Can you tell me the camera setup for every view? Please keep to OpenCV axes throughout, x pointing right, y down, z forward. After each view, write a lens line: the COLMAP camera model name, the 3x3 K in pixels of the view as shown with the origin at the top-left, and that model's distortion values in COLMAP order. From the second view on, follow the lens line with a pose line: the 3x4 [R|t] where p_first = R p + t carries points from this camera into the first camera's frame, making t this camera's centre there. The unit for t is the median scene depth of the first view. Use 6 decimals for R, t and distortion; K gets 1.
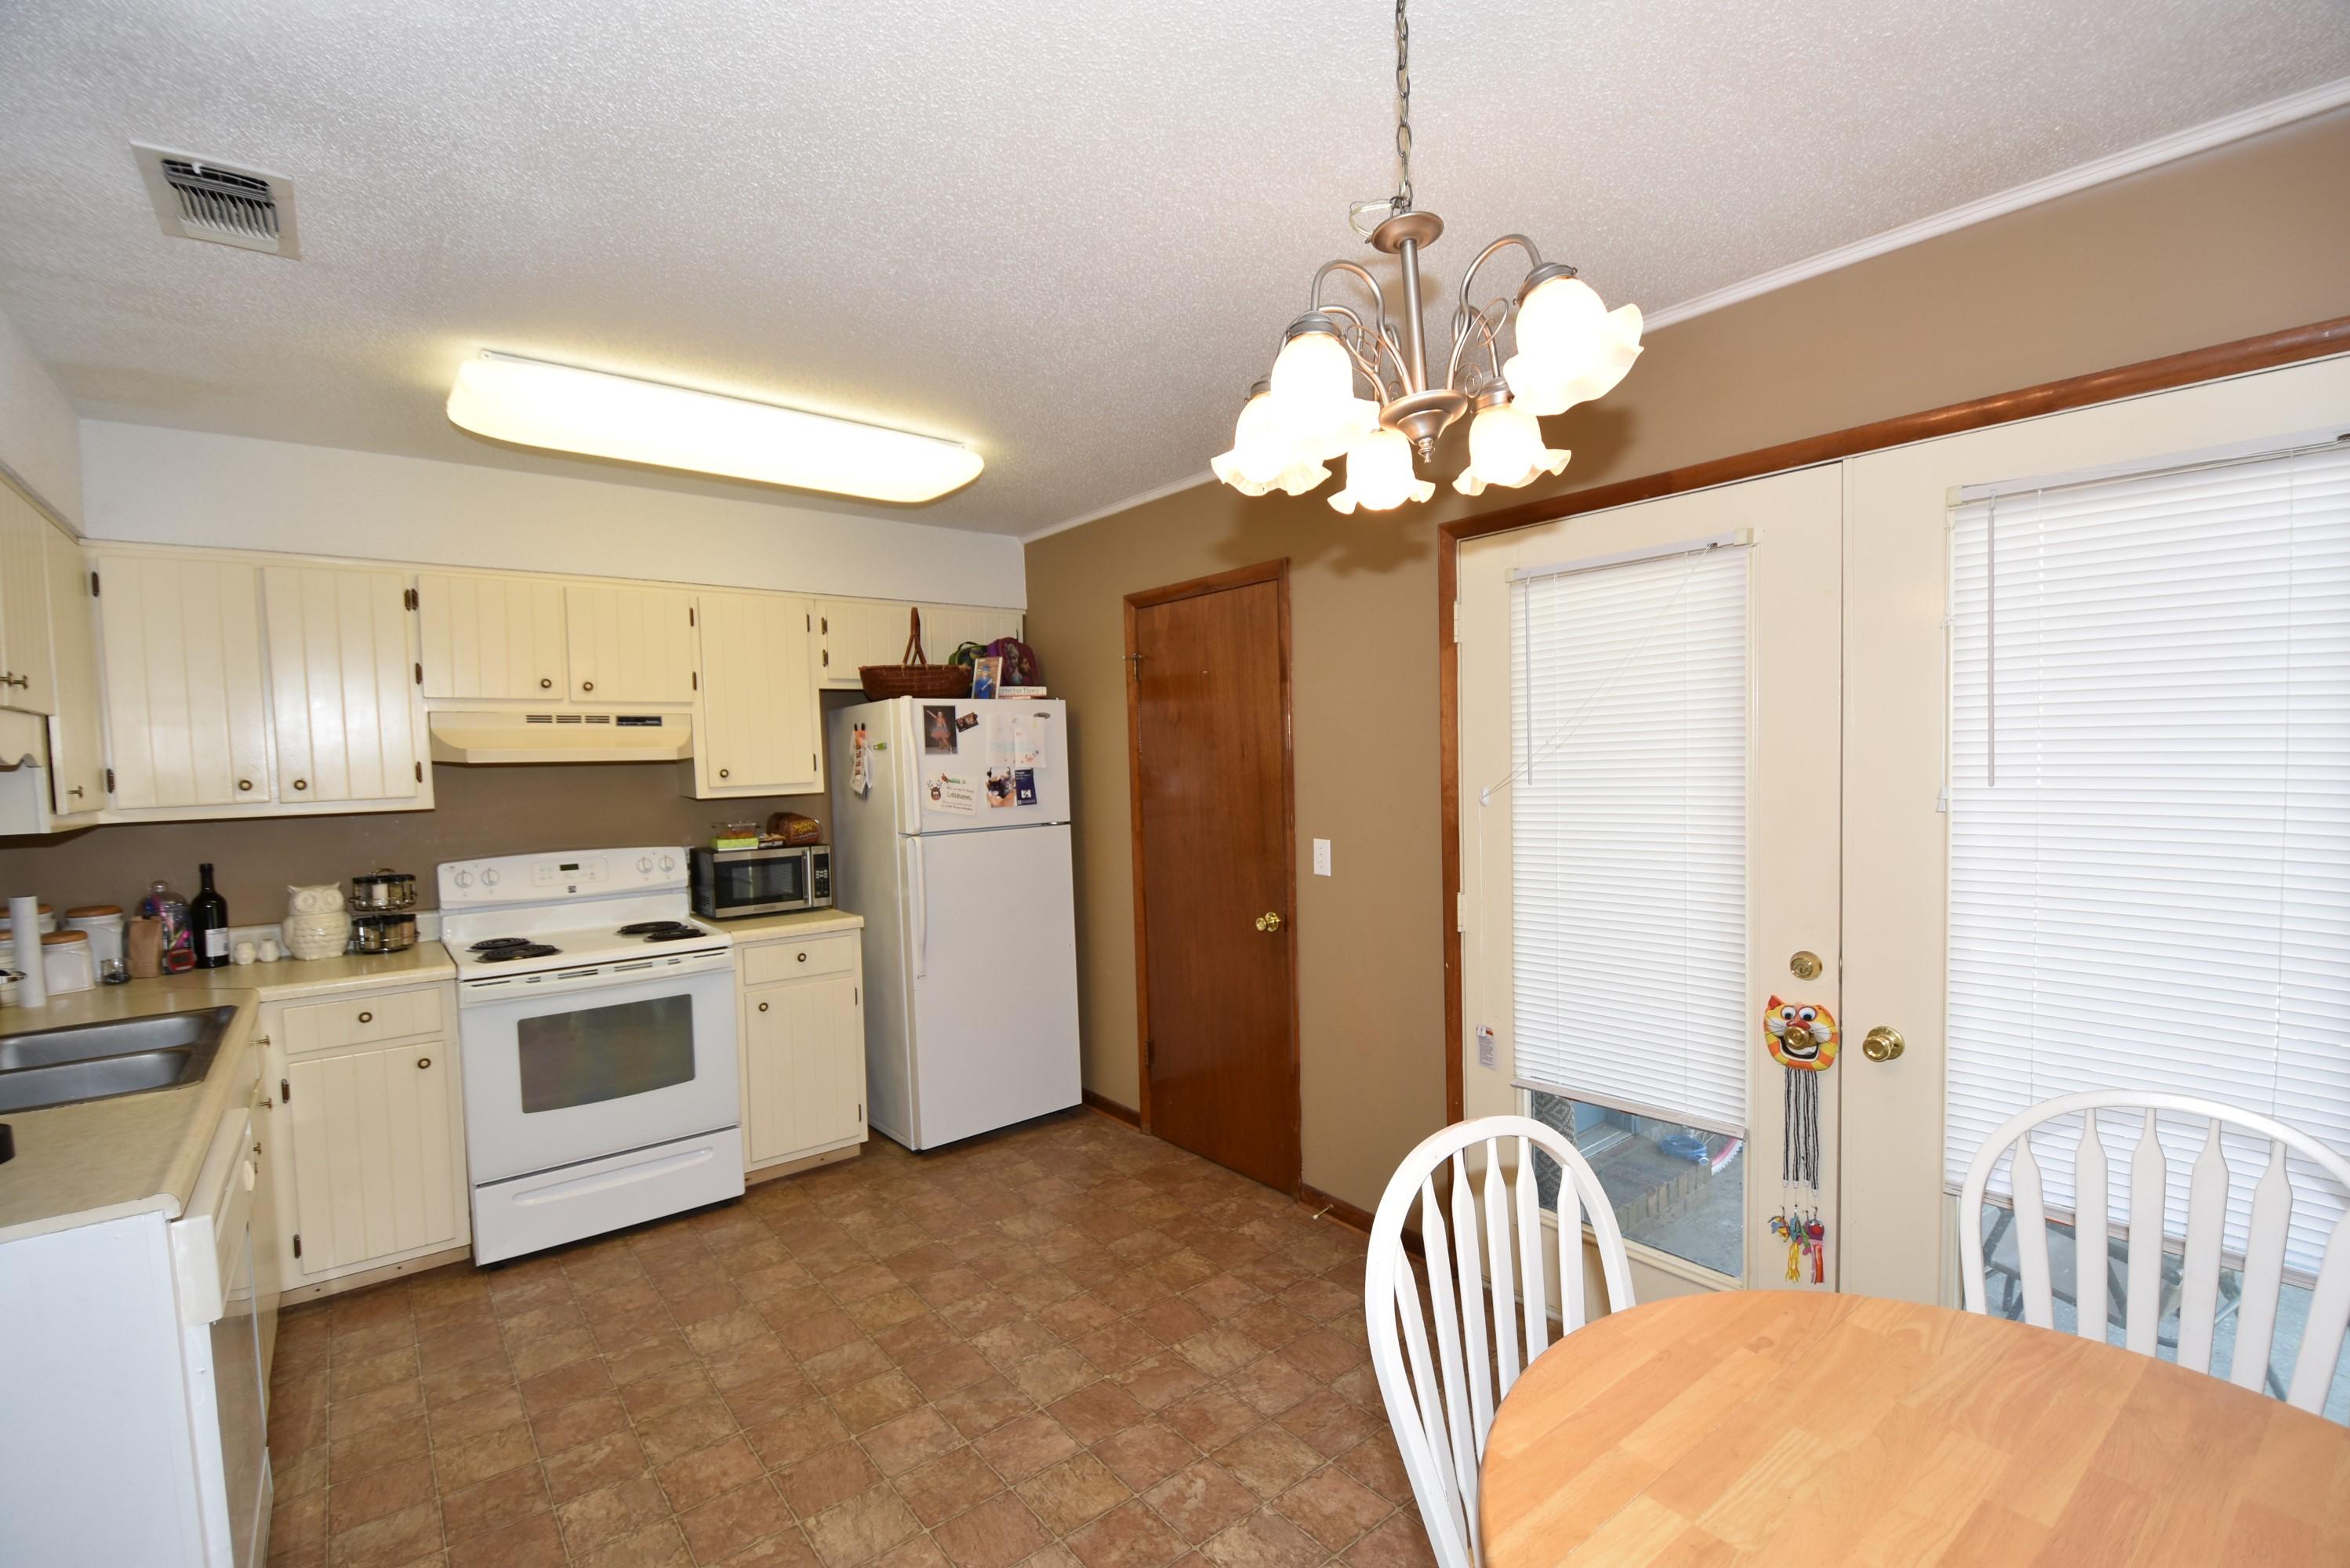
lens RADIAL K [[1022.1, 0, 1179.9], [0, 1022.1, 802.7], [0, 0, 1]] dist [-0.002590, -0.011533]
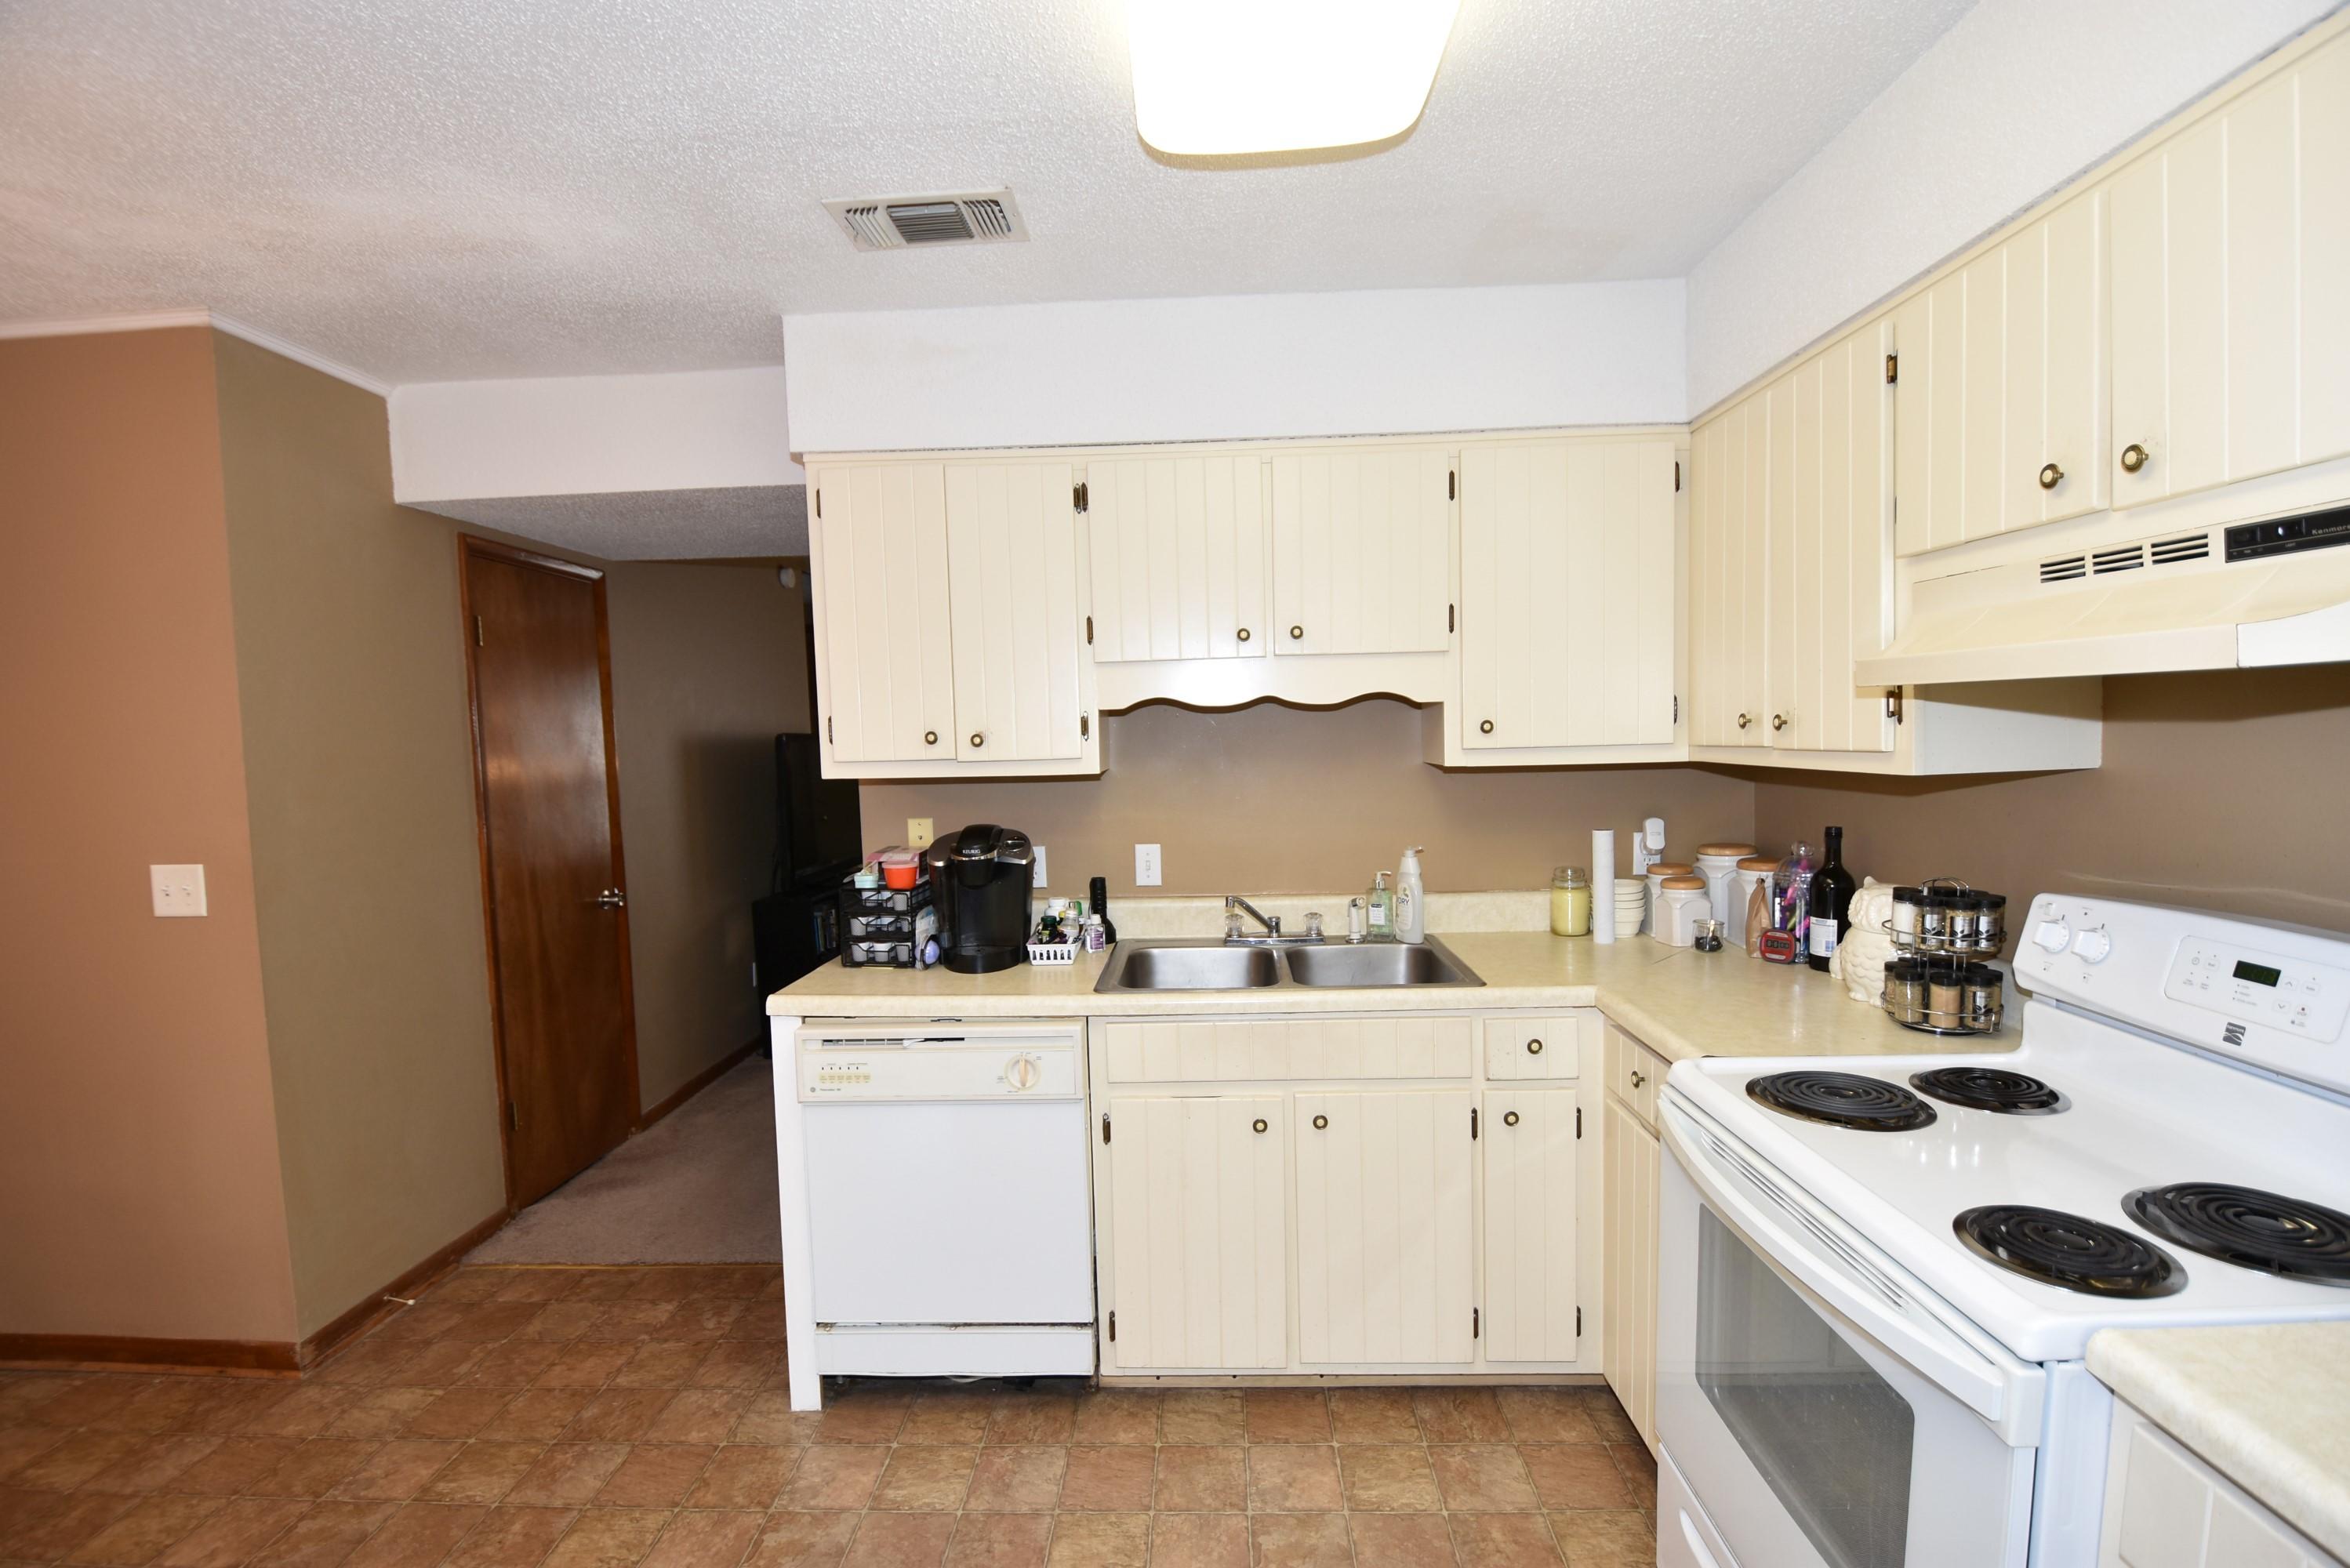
lens RADIAL K [[1022.1, 0, 1174.2], [0, 1022.1, 798.1], [0, 0, 1]] dist [-0.002590, -0.011533]
pose [[-0.662767, 0.094055, -0.742896, -0.097798], [0.014122, 0.993474, 0.113181, -0.041270], [0.748693, 0.064521, -0.659770, 0.944181]]
